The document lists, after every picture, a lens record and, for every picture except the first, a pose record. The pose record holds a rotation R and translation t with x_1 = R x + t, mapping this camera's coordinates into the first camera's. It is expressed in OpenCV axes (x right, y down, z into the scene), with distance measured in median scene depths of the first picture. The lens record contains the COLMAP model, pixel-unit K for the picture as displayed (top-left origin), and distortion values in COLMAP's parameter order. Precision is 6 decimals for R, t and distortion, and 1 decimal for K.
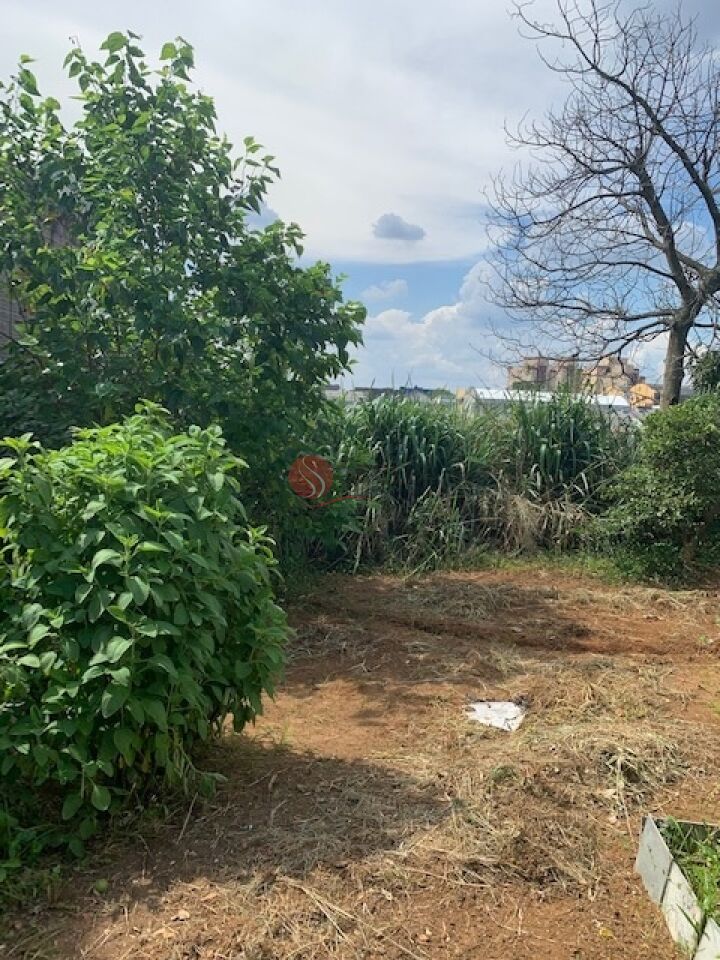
lens RADIAL K [[746.0, 0, 354.7], [0, 746.0, 463.8], [0, 0, 1]] dist [0.049962, -0.065067]
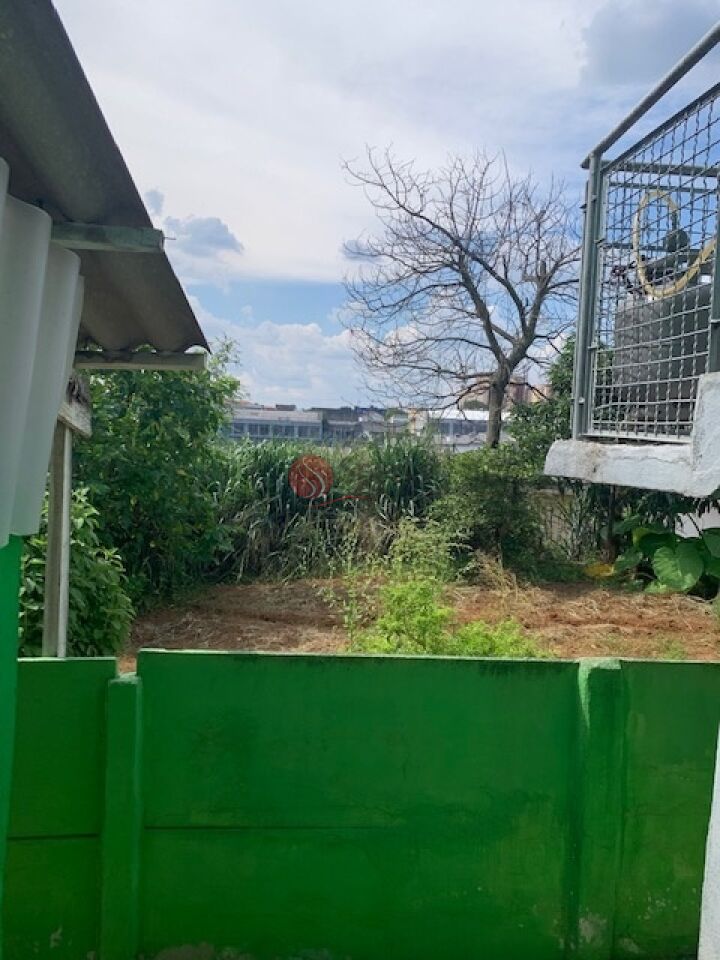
lens RADIAL K [[707.6, 0, 362.7], [0, 707.6, 459.4], [0, 0, 1]] dist [0.148415, -0.392429]
pose [[0.995683, -0.010082, 0.092266, 0.105734], [0.013274, 0.999332, -0.034051, -0.019453], [-0.091861, 0.035129, 0.995152, -0.239139]]
